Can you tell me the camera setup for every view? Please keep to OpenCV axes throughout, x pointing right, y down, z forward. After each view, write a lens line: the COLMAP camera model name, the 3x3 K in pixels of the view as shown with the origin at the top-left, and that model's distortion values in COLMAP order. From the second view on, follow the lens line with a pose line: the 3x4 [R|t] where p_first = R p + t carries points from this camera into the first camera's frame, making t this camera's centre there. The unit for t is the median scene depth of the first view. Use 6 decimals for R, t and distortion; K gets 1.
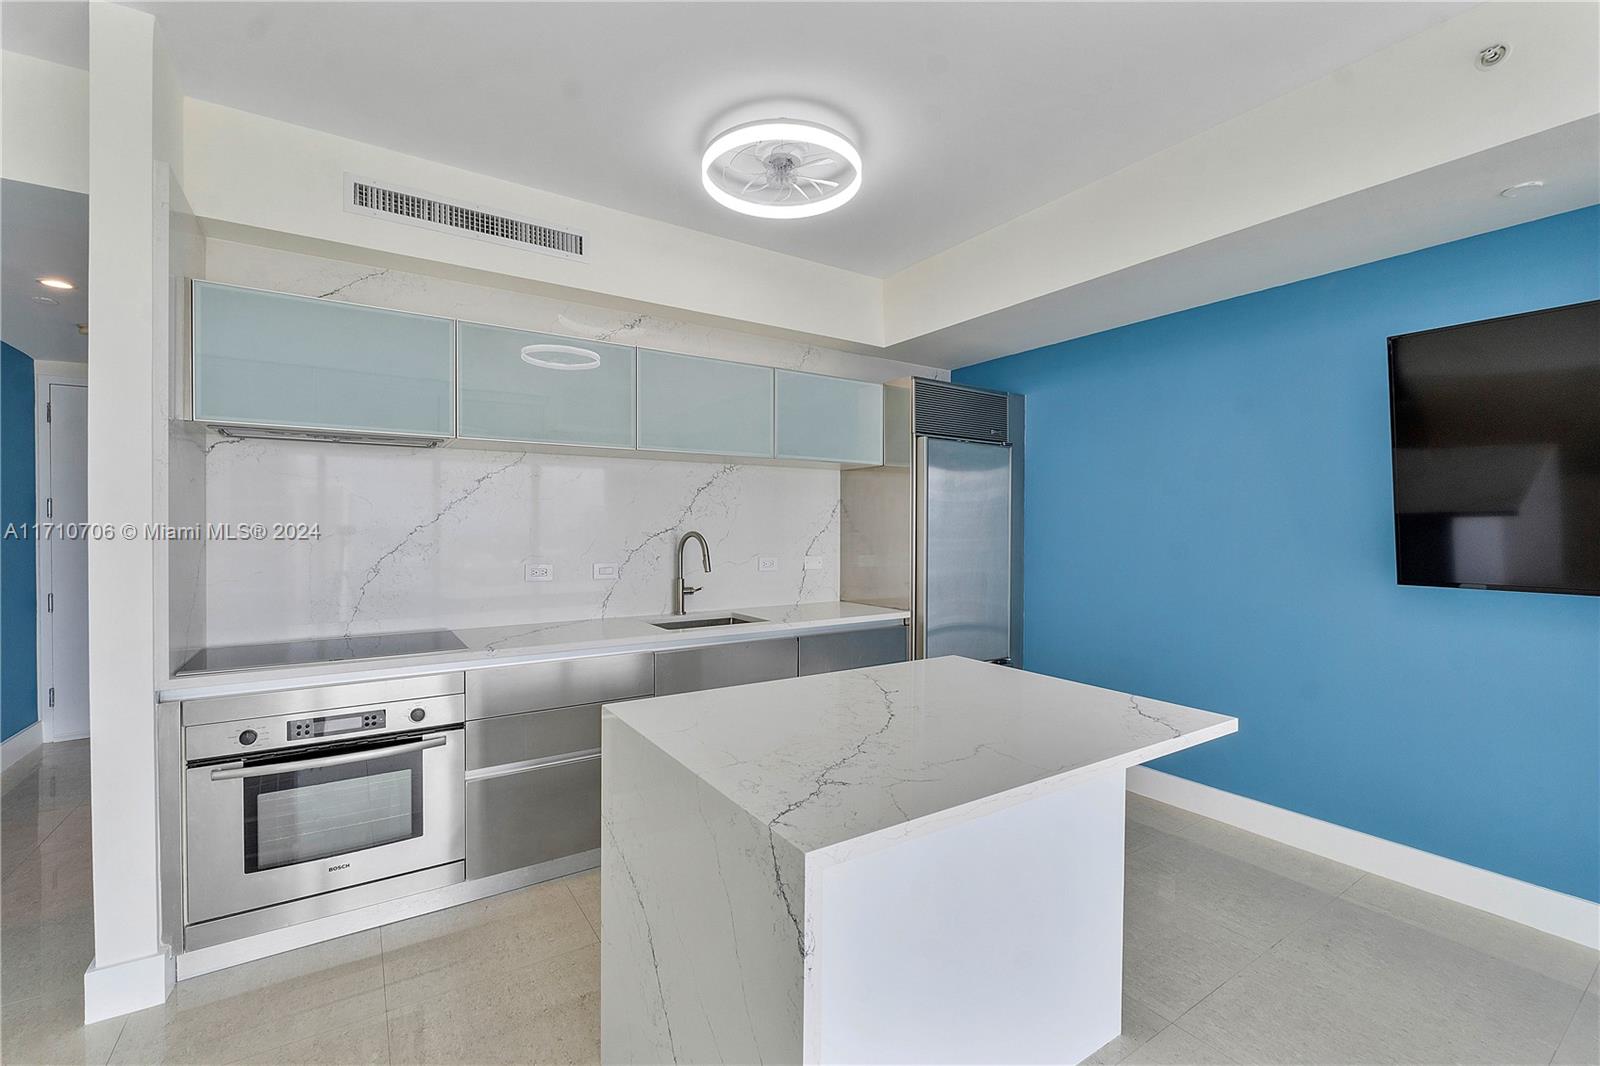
lens RADIAL K [[676.2, 0, 792.1], [0, 676.2, 530.6], [0, 0, 1]] dist [-0.009083, -0.000046]
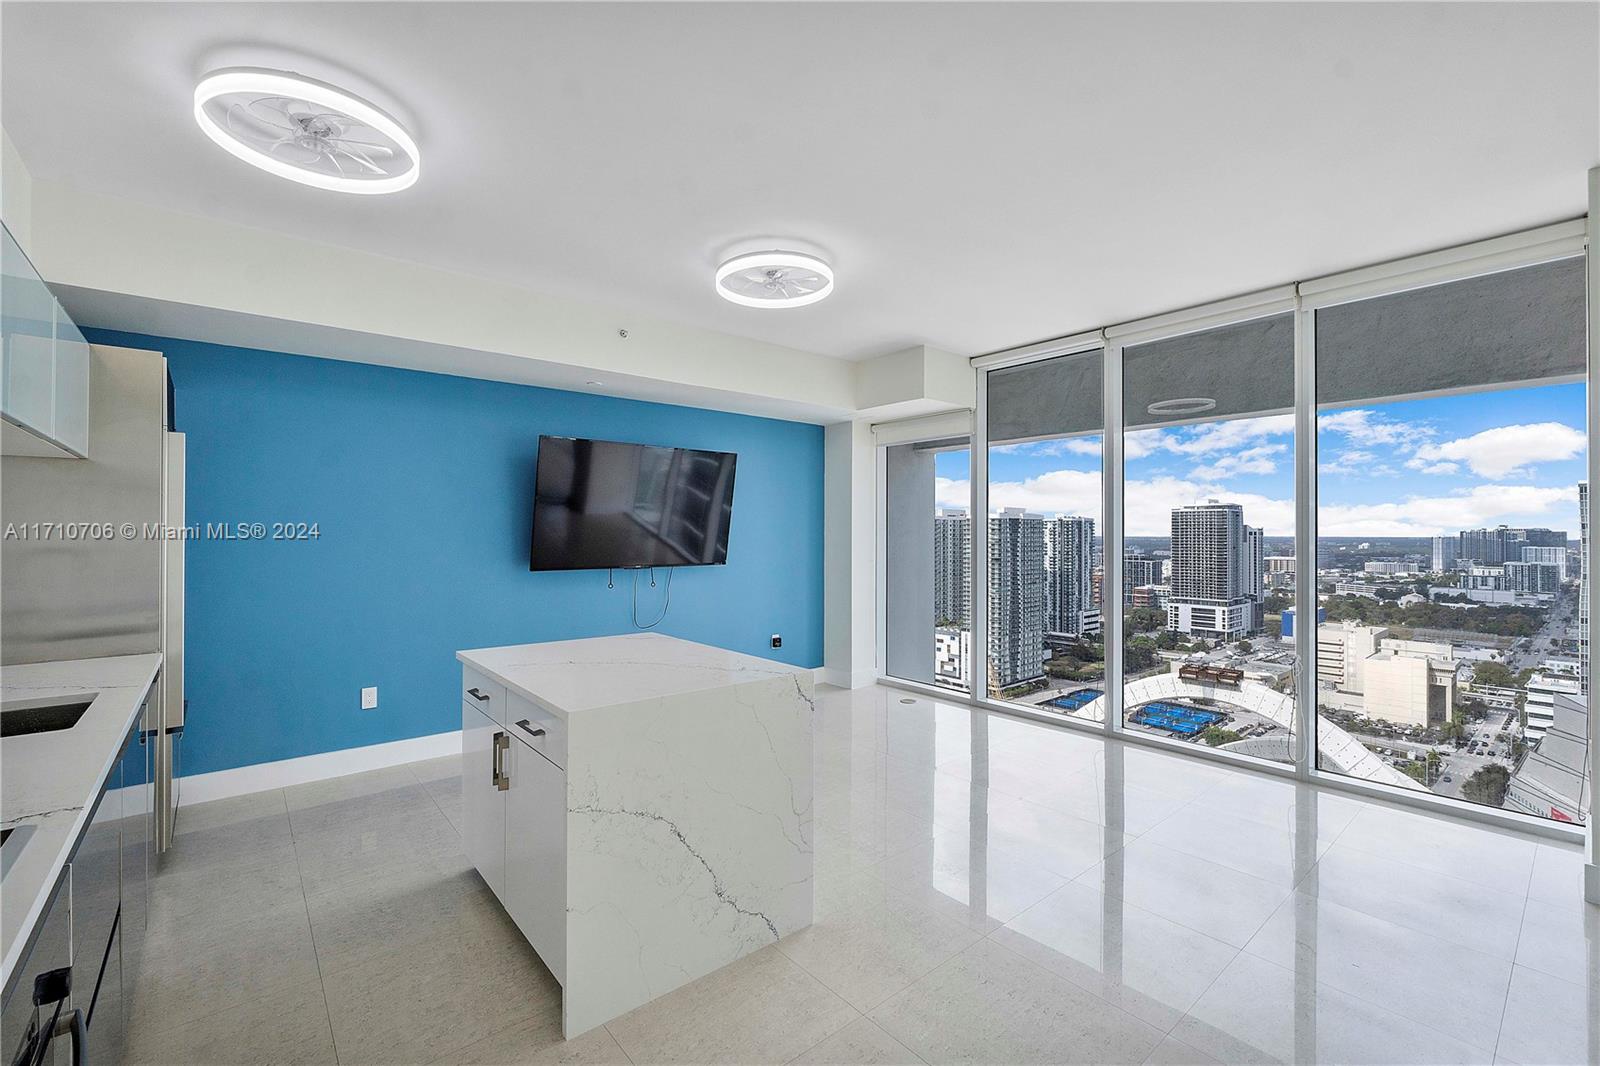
lens RADIAL K [[676.2, 0, 796.7], [0, 676.2, 507.2], [0, 0, 1]] dist [-0.009083, -0.000046]
pose [[-0.121747, 0.033461, 0.991997, -0.757202], [0.005173, 0.999439, -0.033077, -0.020810], [-0.992548, 0.001104, -0.121852, 0.399761]]
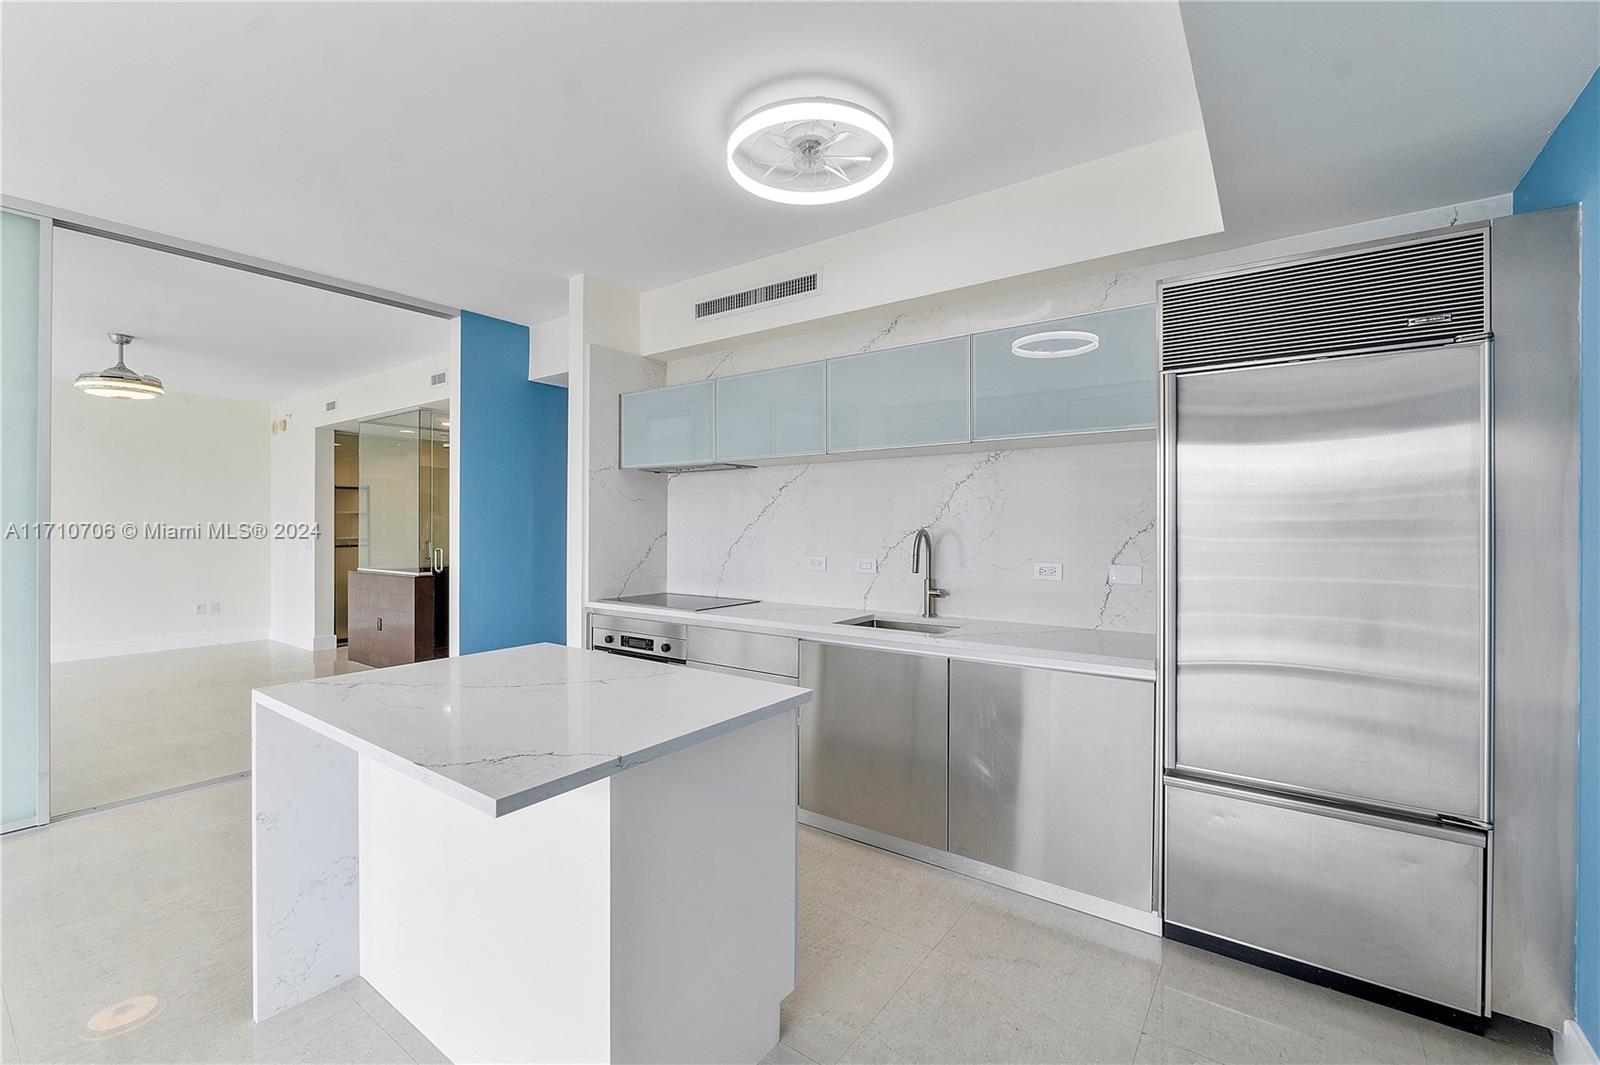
lens RADIAL K [[676.2, 0, 789.9], [0, 676.2, 523.6], [0, 0, 1]] dist [-0.009083, -0.000046]
pose [[0.352750, -0.002316, -0.935715, 0.694684], [-0.004022, 0.999984, -0.003991, -0.002716], [0.935709, 0.005171, 0.352735, 0.511501]]
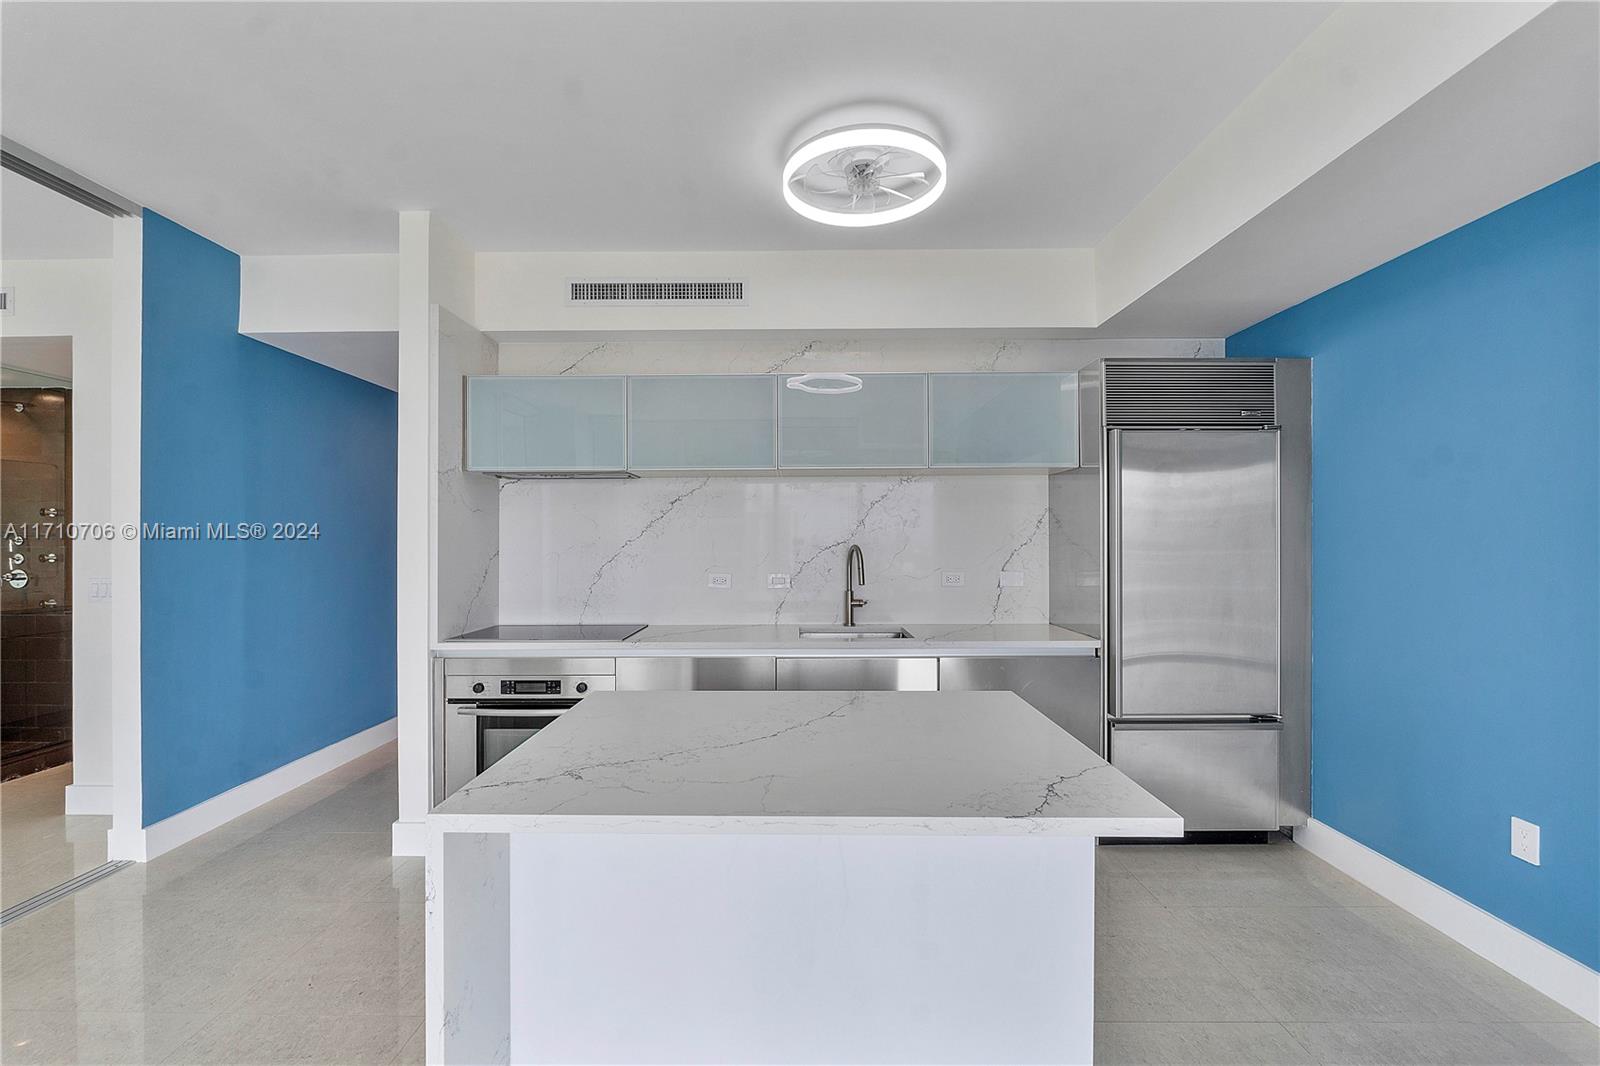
lens RADIAL K [[676.2, 0, 792.6], [0, 676.2, 537.8], [0, 0, 1]] dist [-0.009083, -0.000046]
pose [[0.831673, -0.007208, -0.555219, 0.353016], [0.001976, 0.999948, -0.010021, 0.000514], [0.555262, 0.007236, 0.831644, 0.105377]]
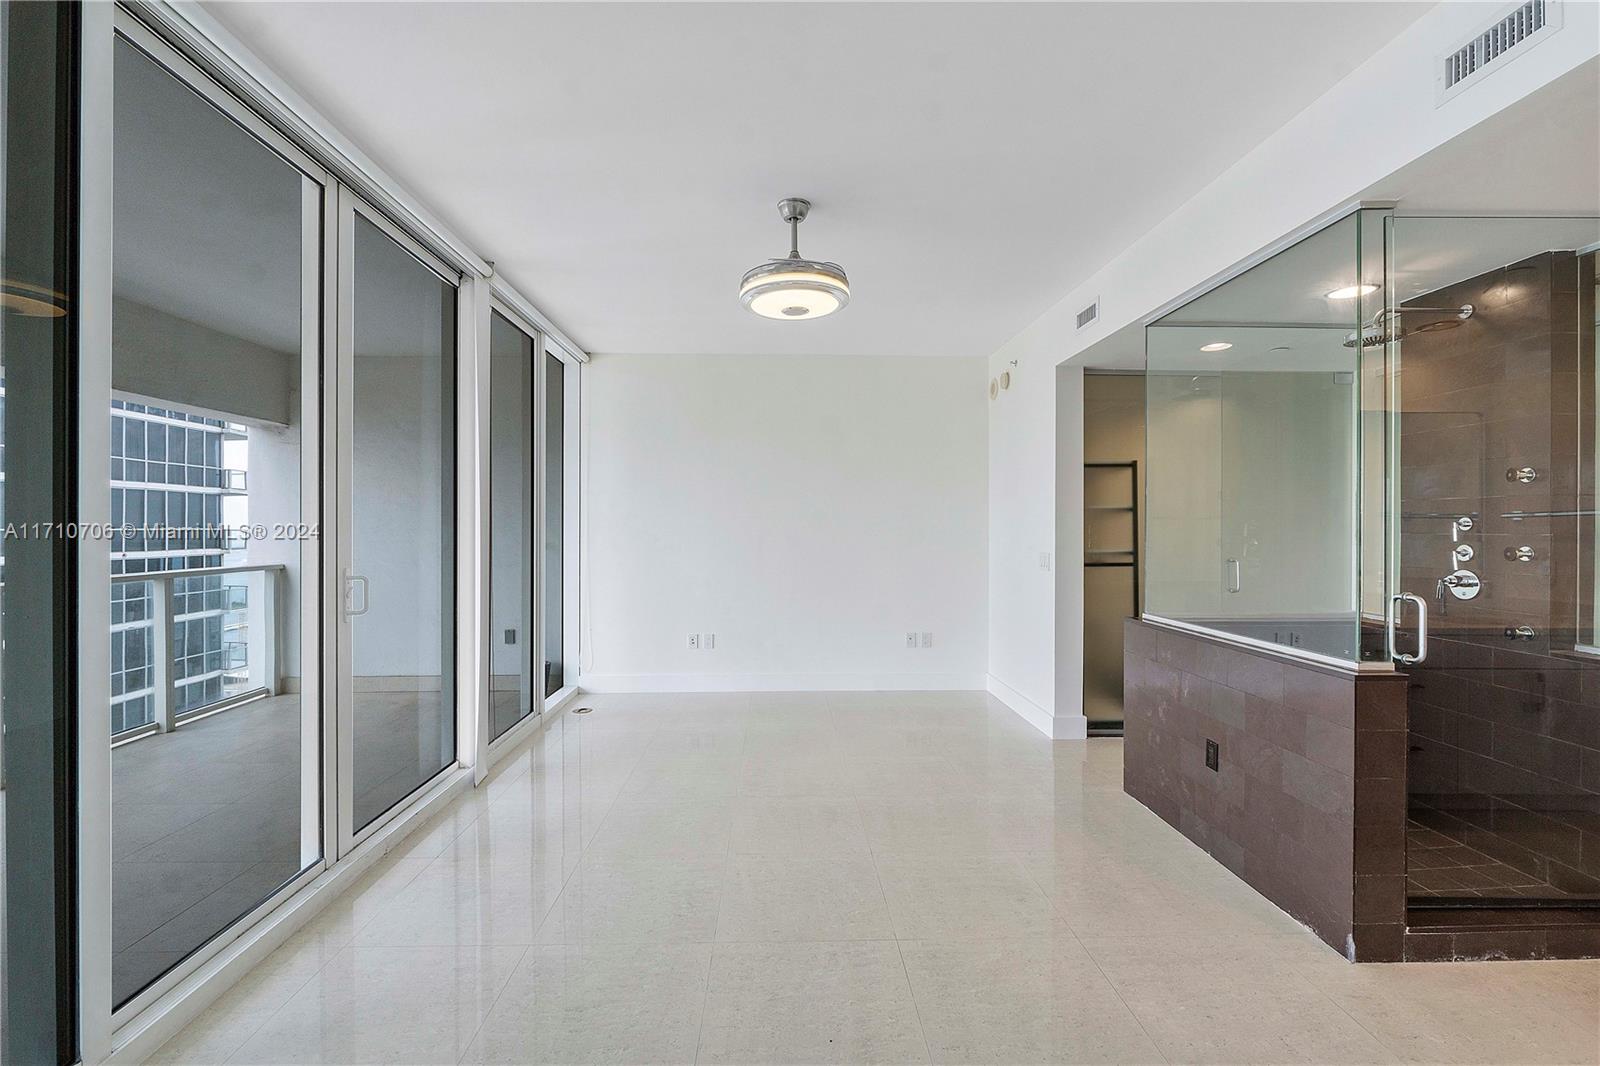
lens RADIAL K [[676.2, 0, 786.2], [0, 676.2, 530.2], [0, 0, 1]] dist [-0.009083, -0.000046]
pose [[-0.532046, 0.002639, -0.846711, -0.543523], [-0.005658, 0.999962, 0.006672, -0.003225], [0.846697, 0.008340, -0.532011, 0.080142]]
